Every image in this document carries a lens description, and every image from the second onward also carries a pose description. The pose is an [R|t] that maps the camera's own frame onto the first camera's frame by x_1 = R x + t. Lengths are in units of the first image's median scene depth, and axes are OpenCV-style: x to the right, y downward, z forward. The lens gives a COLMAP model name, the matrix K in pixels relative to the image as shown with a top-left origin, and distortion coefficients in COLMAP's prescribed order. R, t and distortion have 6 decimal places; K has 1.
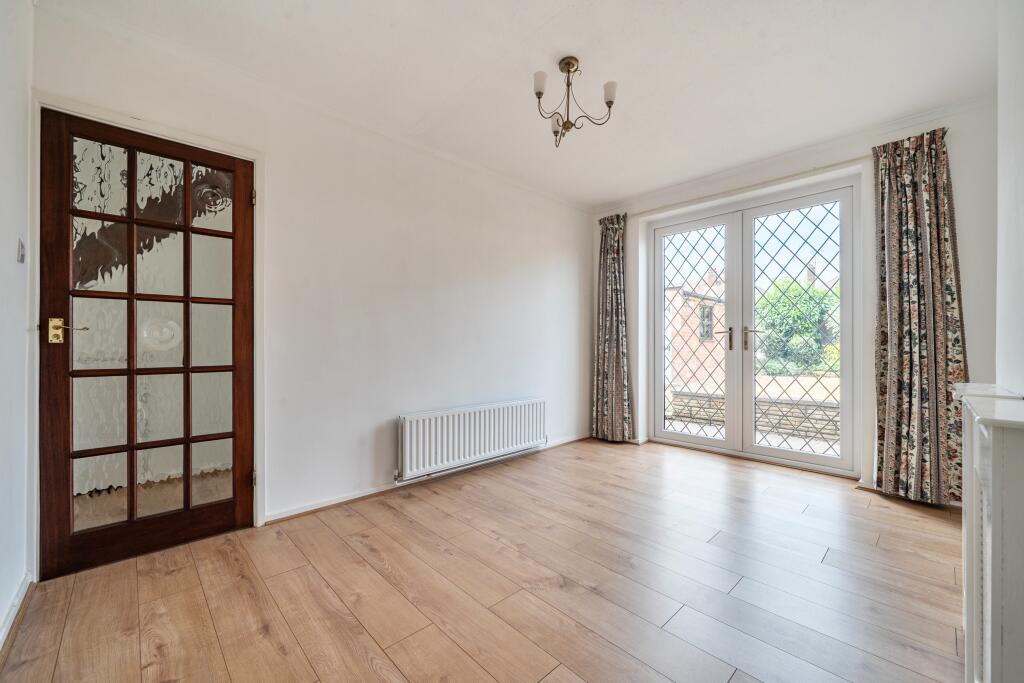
lens RADIAL K [[404.9, 0, 515.3], [0, 404.9, 343.8], [0, 0, 1]] dist [0.000888, 0.000118]
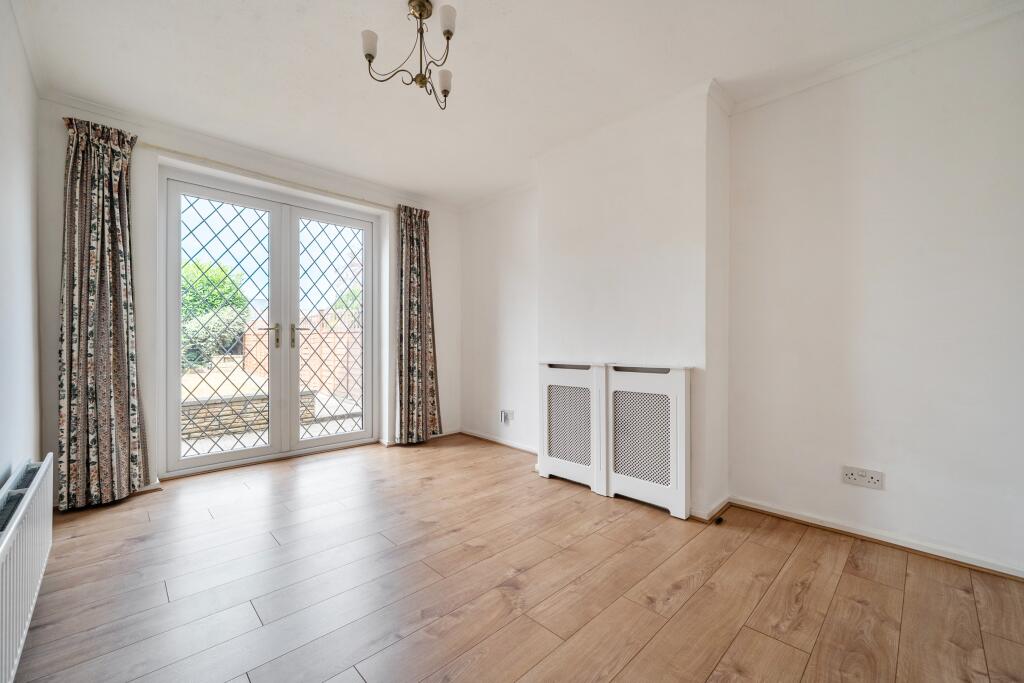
lens RADIAL K [[404.9, 0, 506.0], [0, 404.9, 341.9], [0, 0, 1]] dist [0.000888, 0.000118]
pose [[0.004619, 0.002565, 0.999986, -0.418791], [-0.004095, 0.999988, -0.002546, 0.001962], [-0.999981, -0.004084, 0.004629, 0.474562]]
